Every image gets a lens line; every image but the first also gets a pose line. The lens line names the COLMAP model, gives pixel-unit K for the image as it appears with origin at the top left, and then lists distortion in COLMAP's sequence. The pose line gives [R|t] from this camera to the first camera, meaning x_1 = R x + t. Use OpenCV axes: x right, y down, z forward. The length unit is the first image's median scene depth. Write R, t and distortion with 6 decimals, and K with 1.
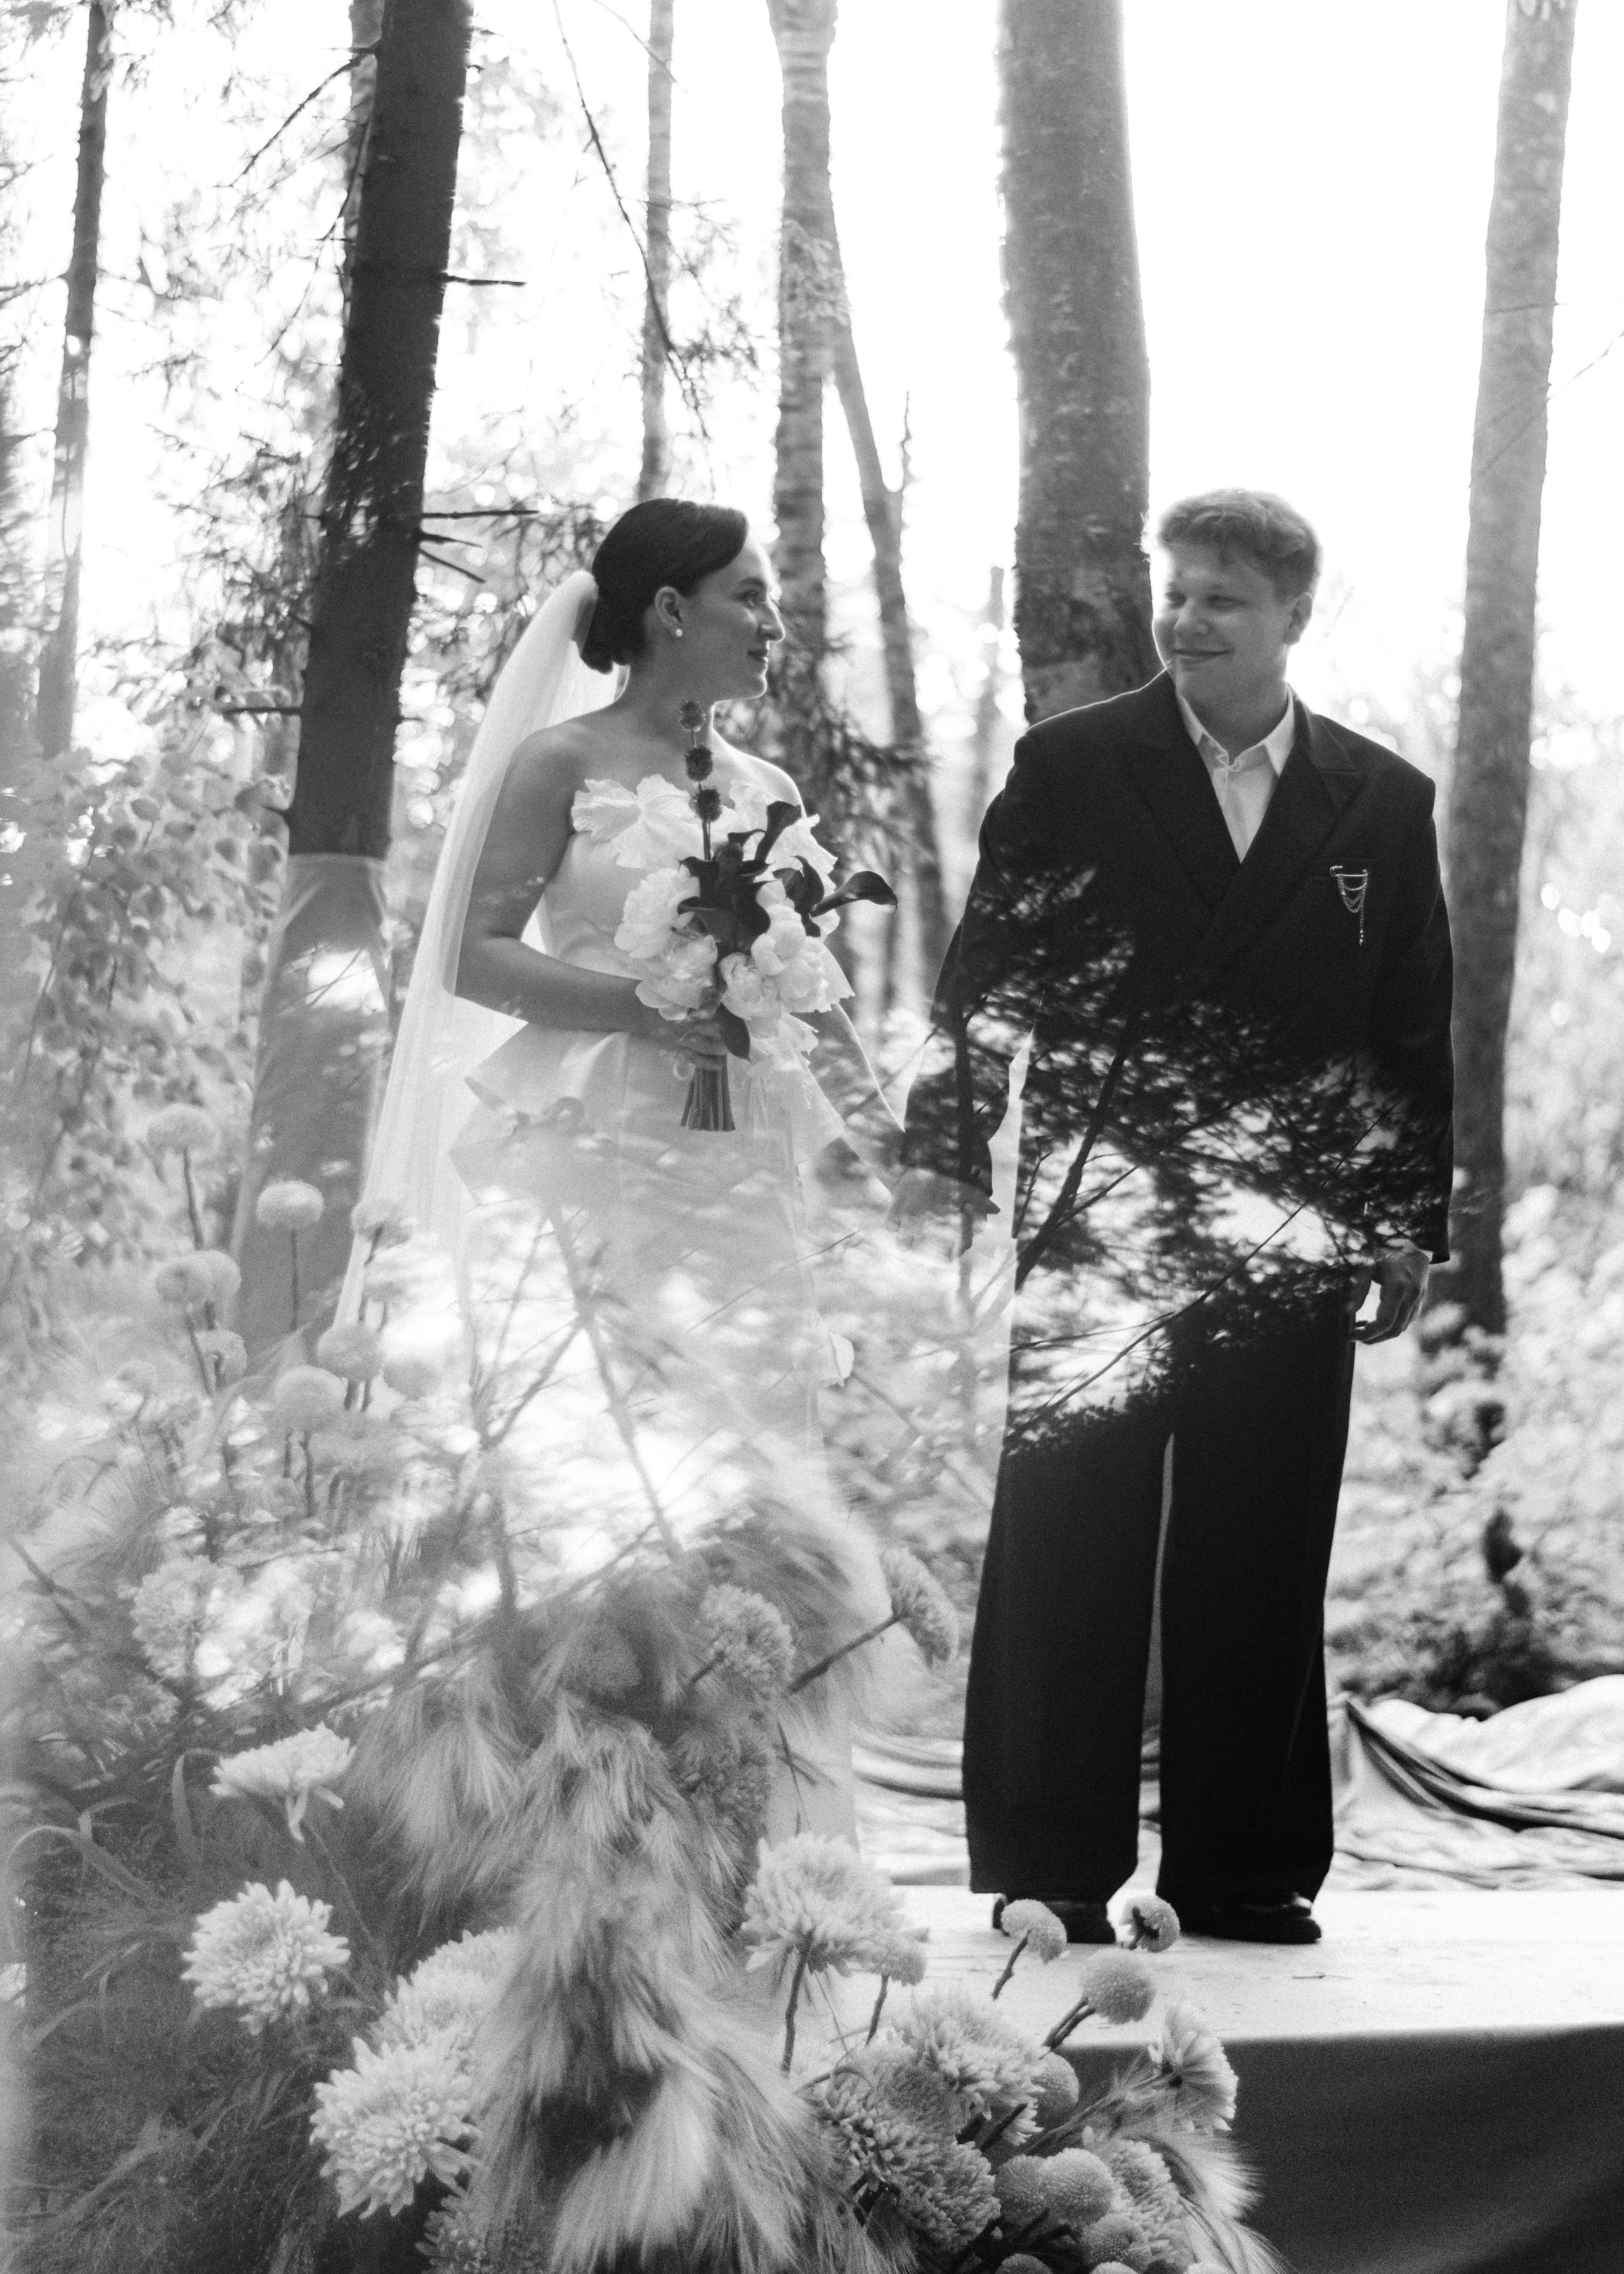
lens RADIAL K [[4908.4, 0, 812.0], [0, 4908.4, 1137.0], [0, 0, 1]] dist [0.021452, -0.462175]
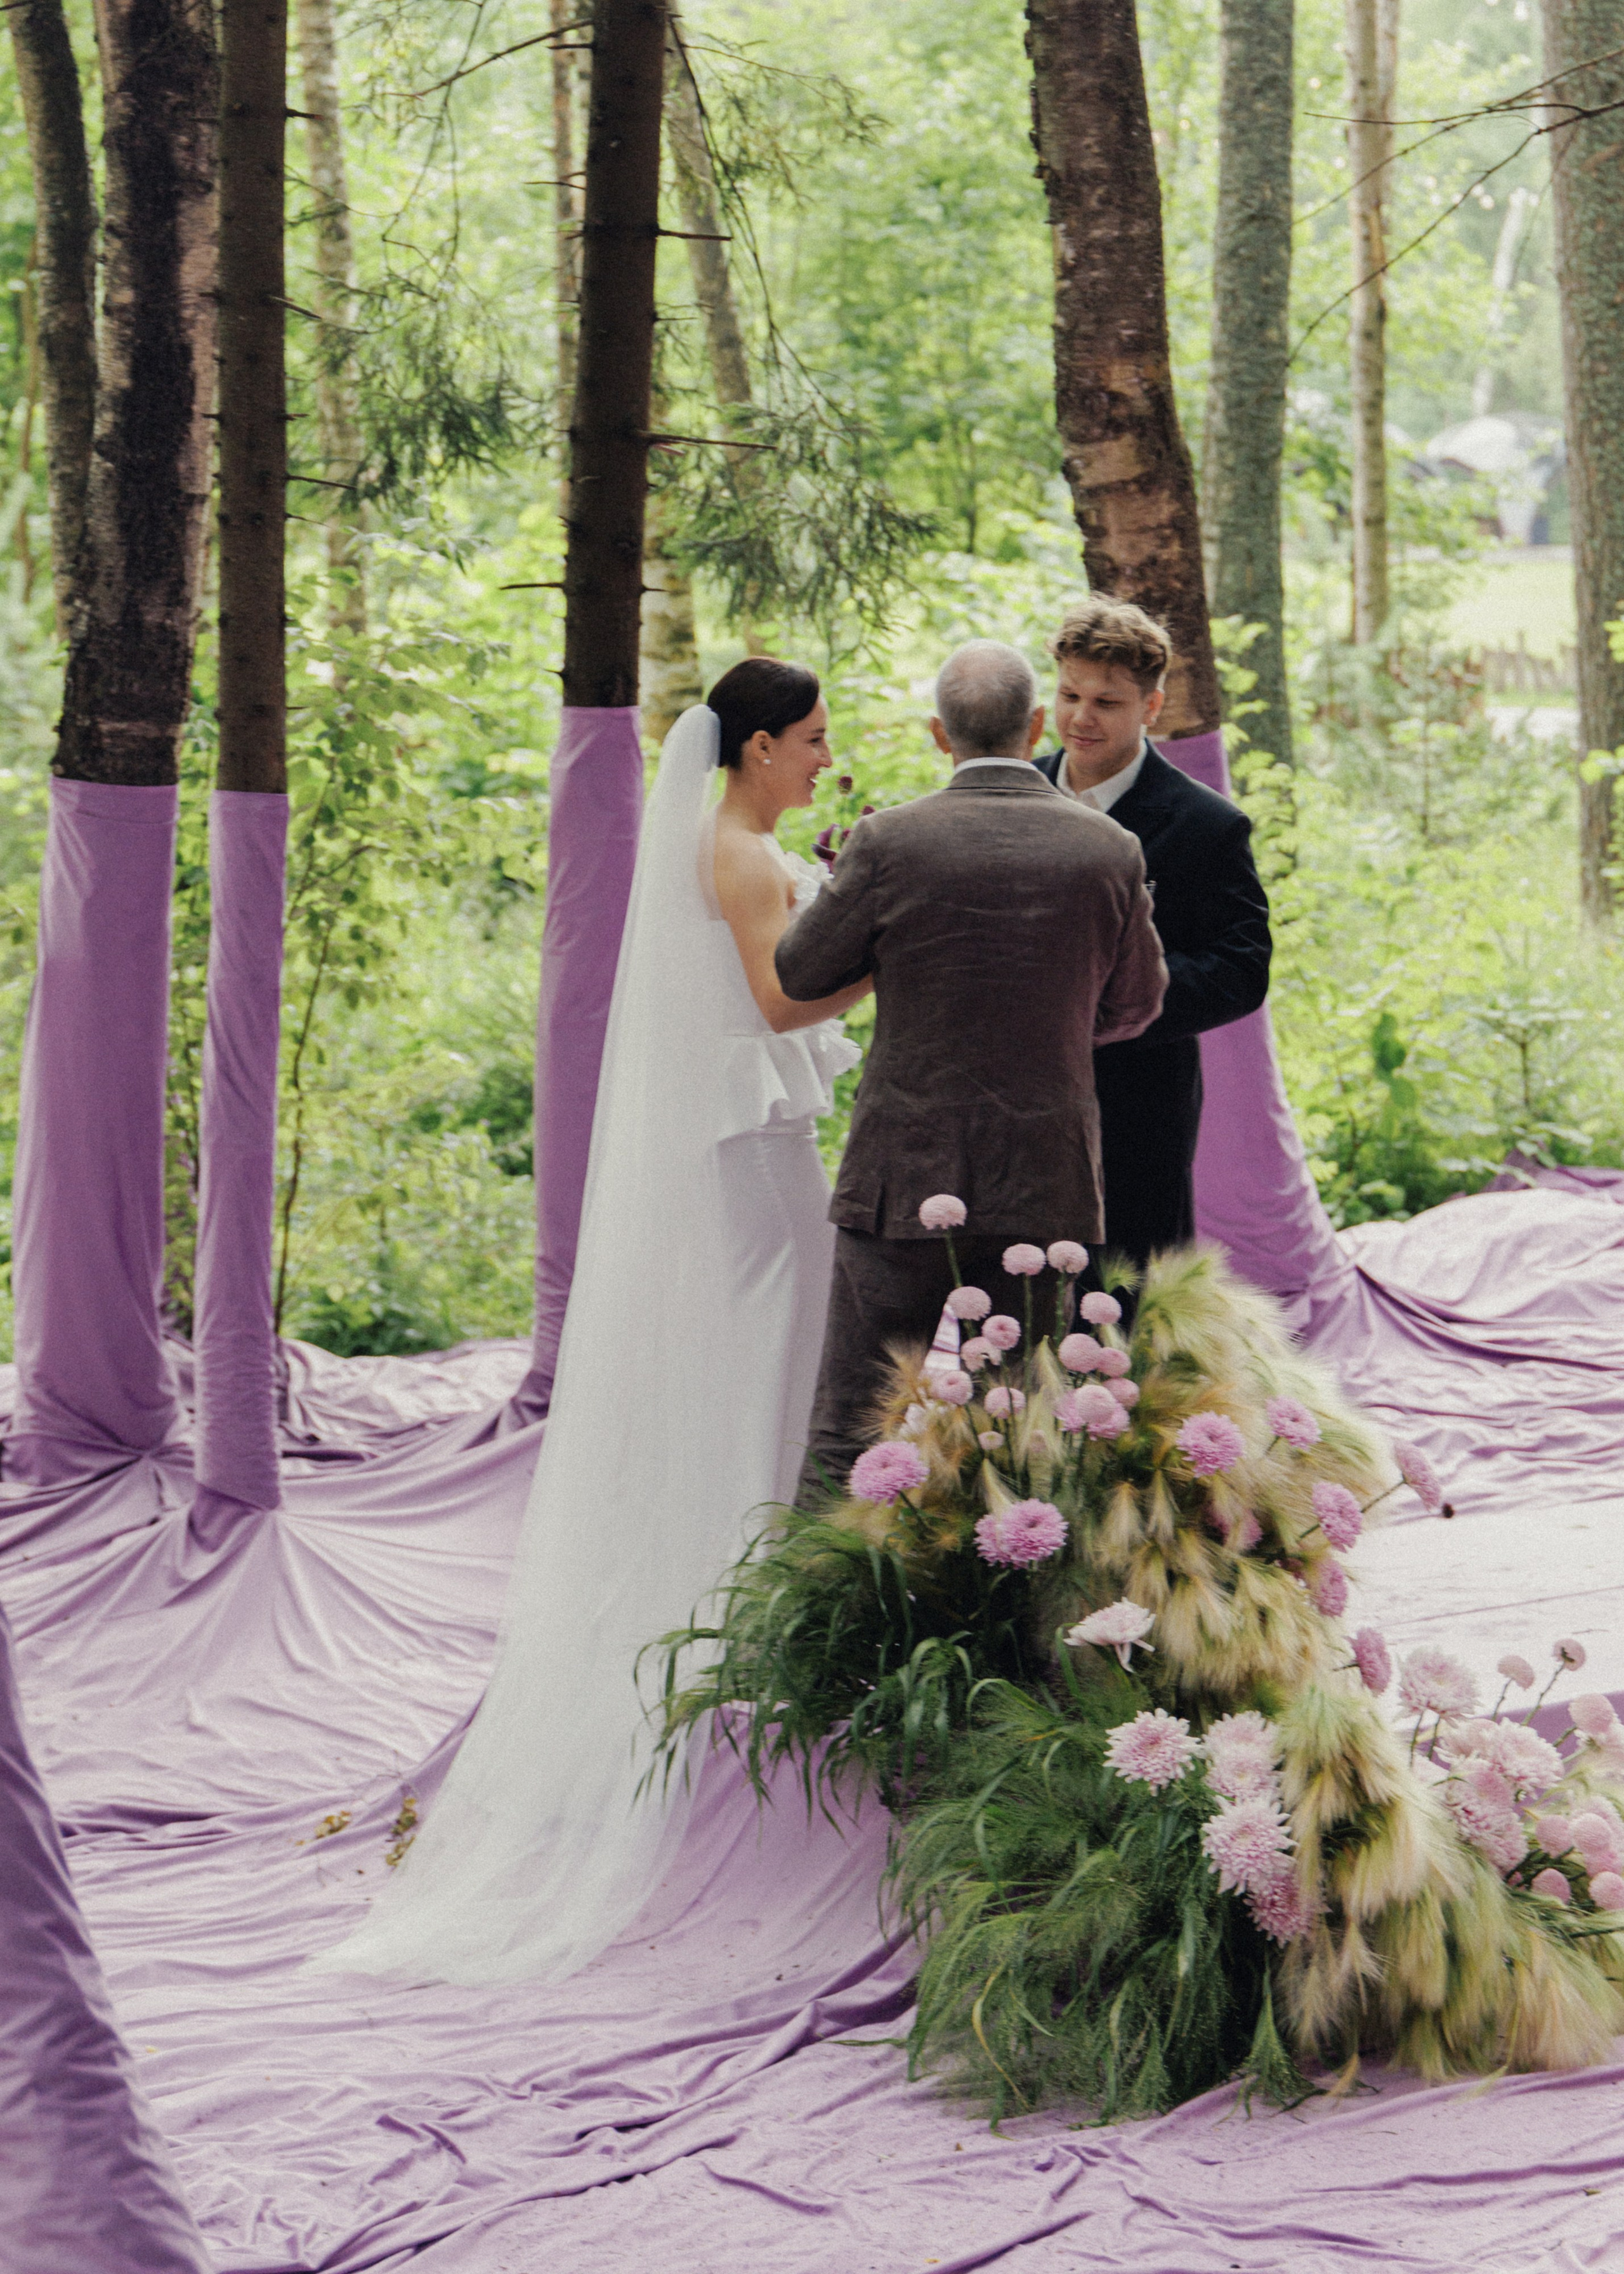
lens RADIAL K [[6079.7, 0, 810.1], [0, 6079.7, 956.5], [0, 0, 1]] dist [-0.392040, 5.946803]
pose [[0.991131, -0.065563, 0.115587, -0.334717], [0.048979, 0.988814, 0.140885, -0.308641], [-0.123531, -0.133974, 0.983255, -0.784704]]
